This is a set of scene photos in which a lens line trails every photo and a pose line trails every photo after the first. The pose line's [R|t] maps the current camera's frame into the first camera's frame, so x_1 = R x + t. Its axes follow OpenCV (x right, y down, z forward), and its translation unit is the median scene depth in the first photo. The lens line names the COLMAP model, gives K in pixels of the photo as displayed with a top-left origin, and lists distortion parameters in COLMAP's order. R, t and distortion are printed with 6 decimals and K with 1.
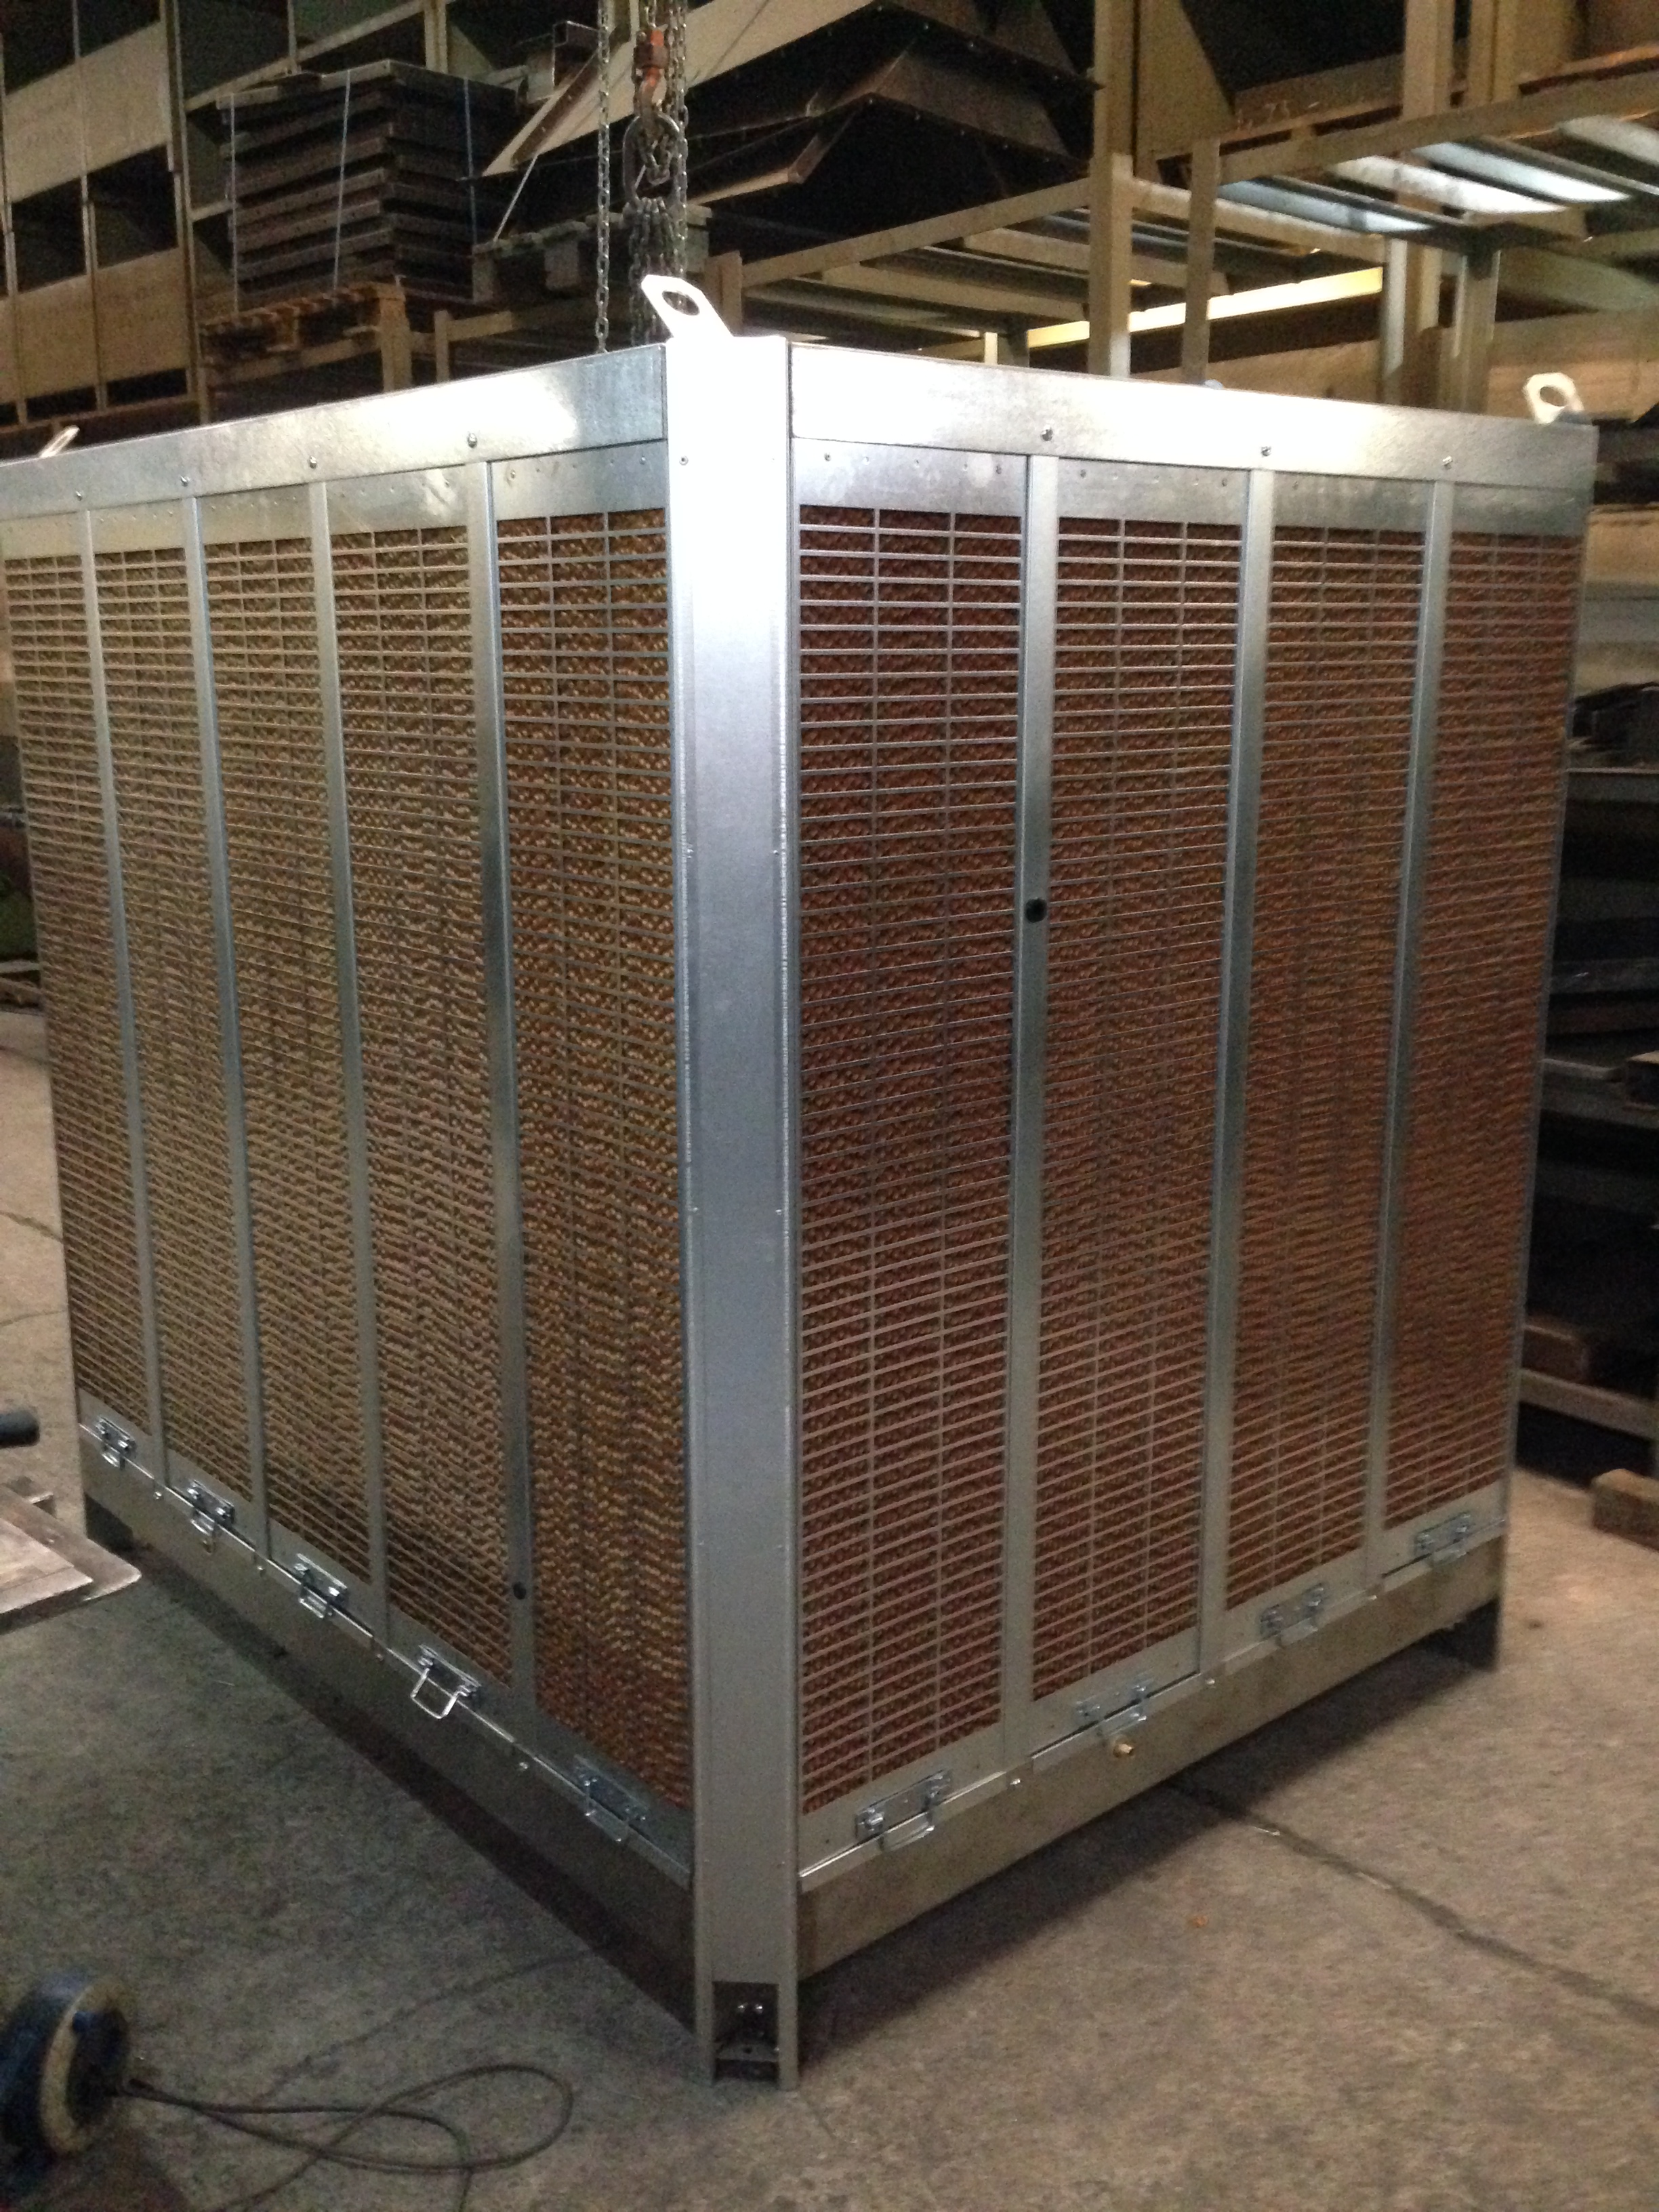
lens RADIAL K [[2028.8, 0, 847.3], [0, 2028.8, 1069.4], [0, 0, 1]] dist [0.132797, -0.232803]
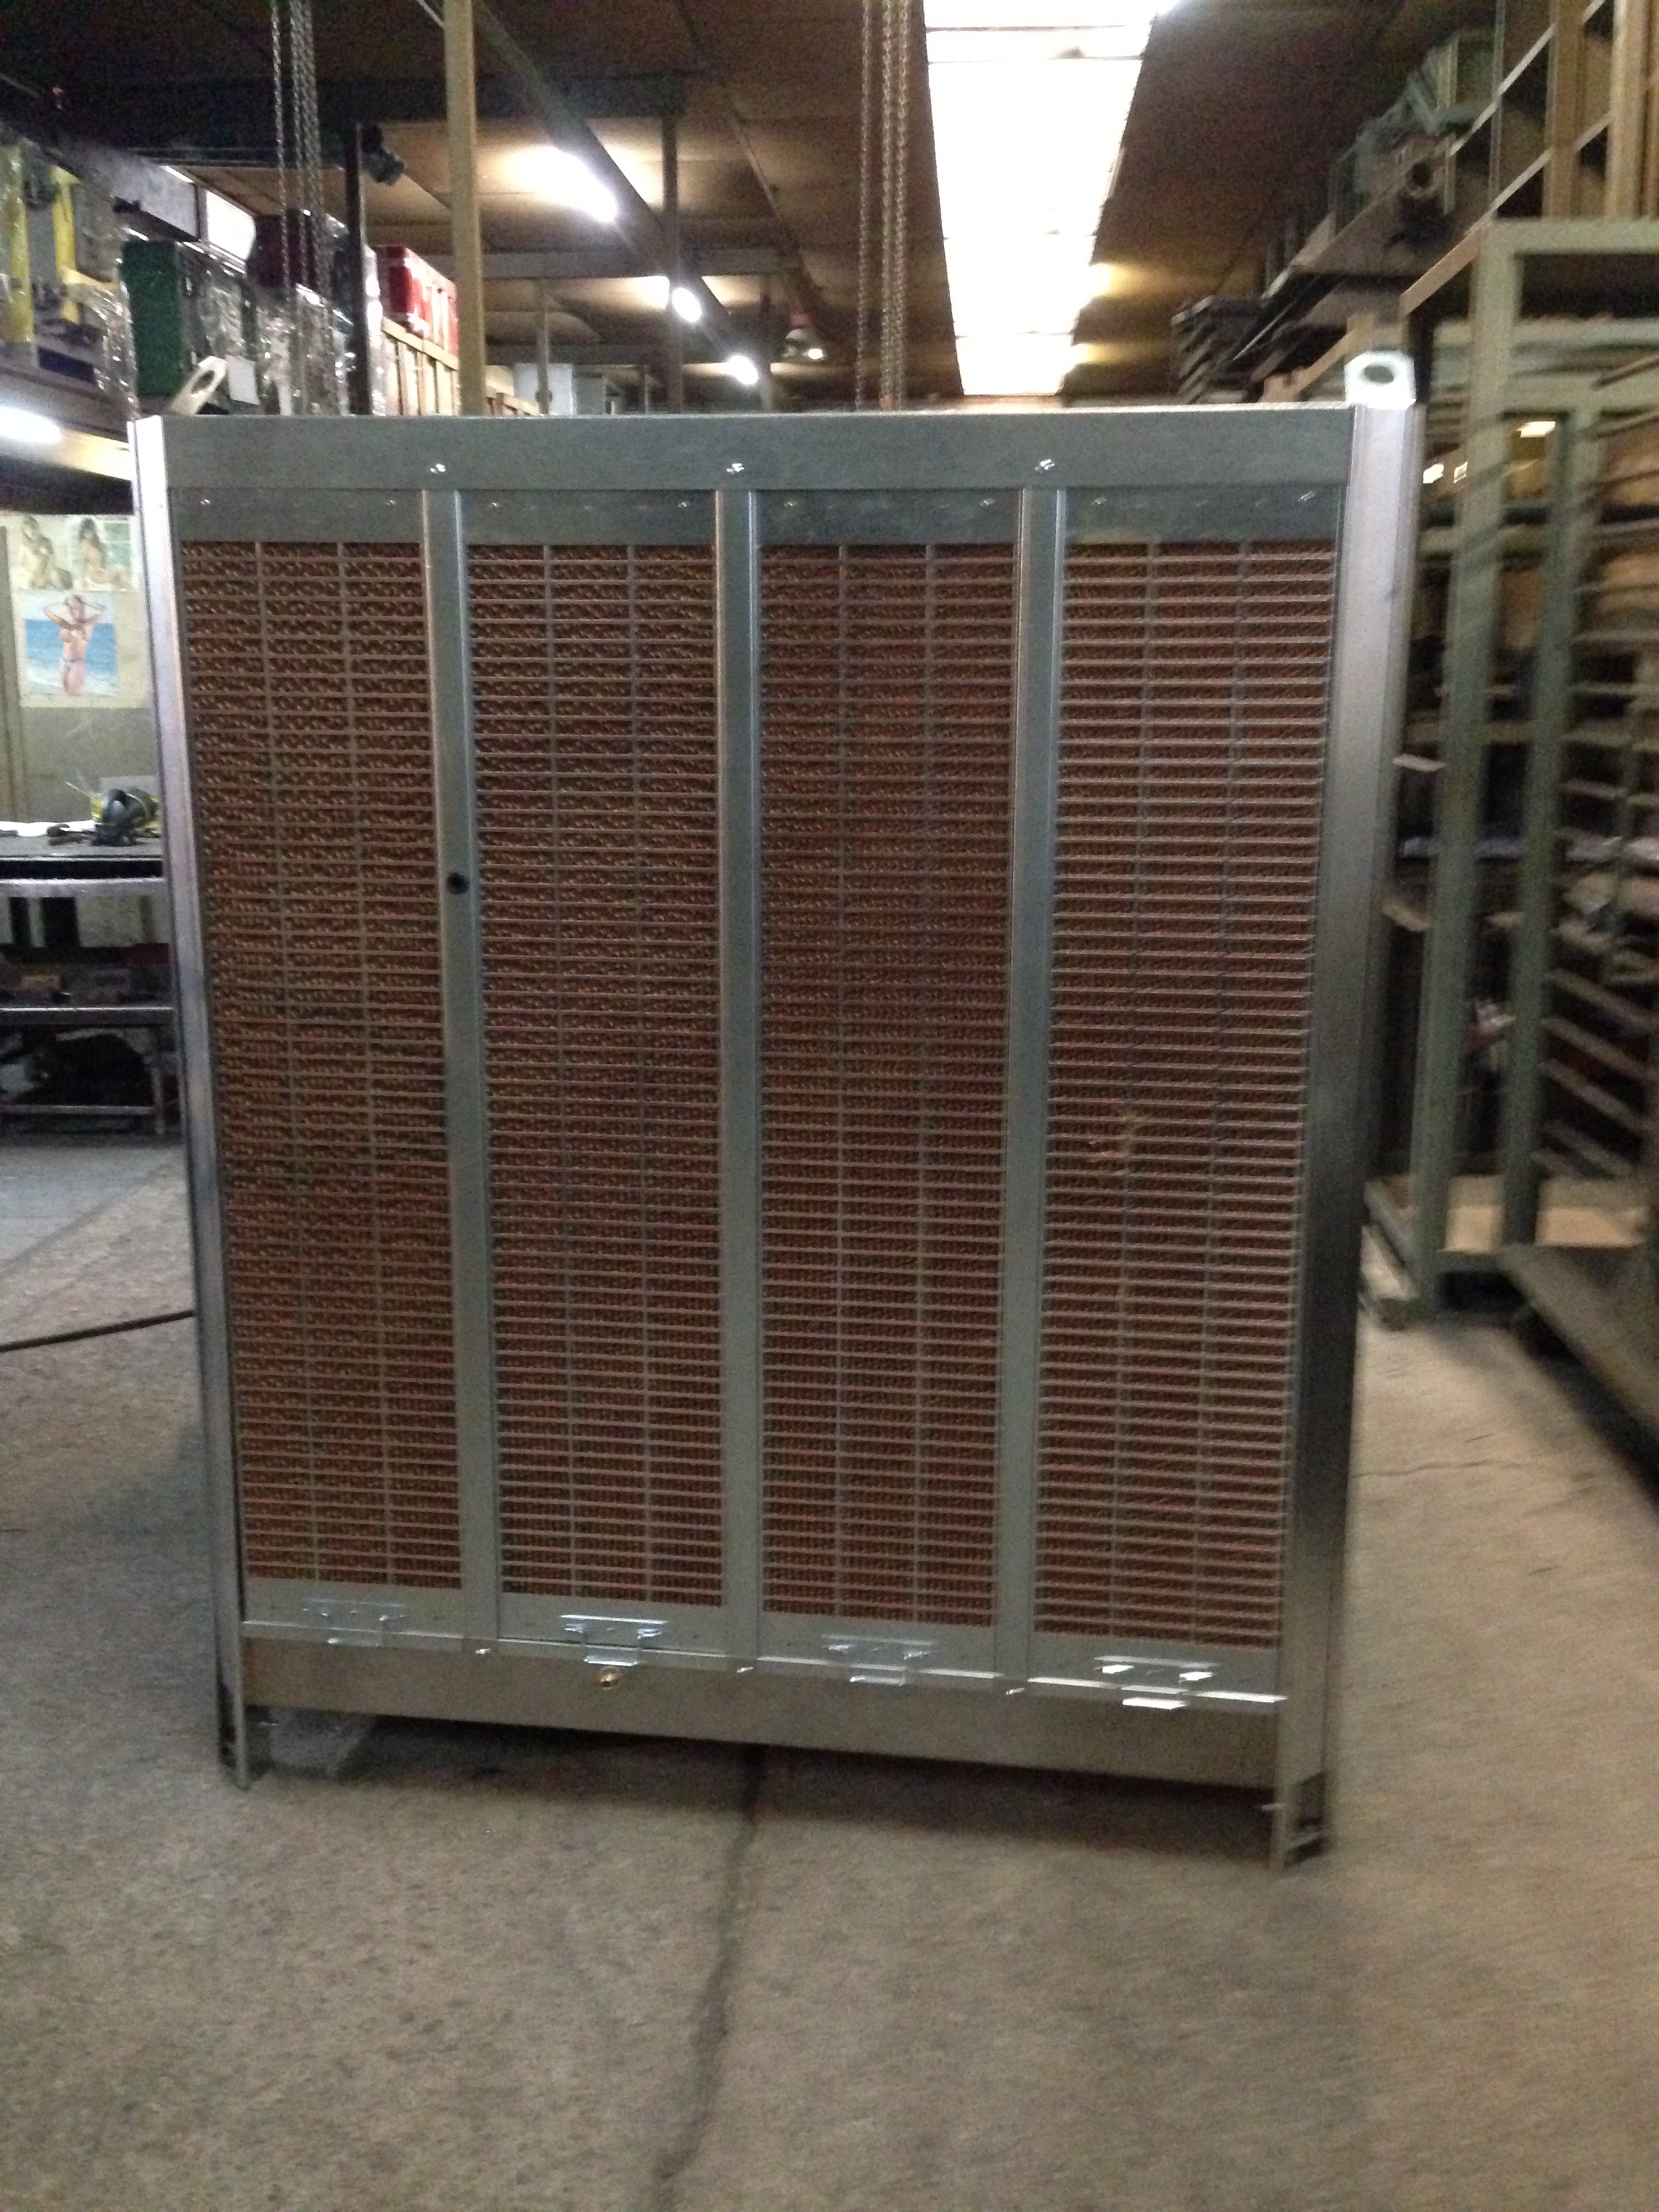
lens RADIAL K [[2028.8, 0, 847.3], [0, 2028.8, 1069.4], [0, 0, 1]] dist [0.132797, -0.232803]
pose [[0.651260, 0.148757, -0.744131, 1.084332], [-0.164844, 0.984915, 0.052621, -0.069574], [0.740734, 0.088396, 0.665958, 0.390183]]
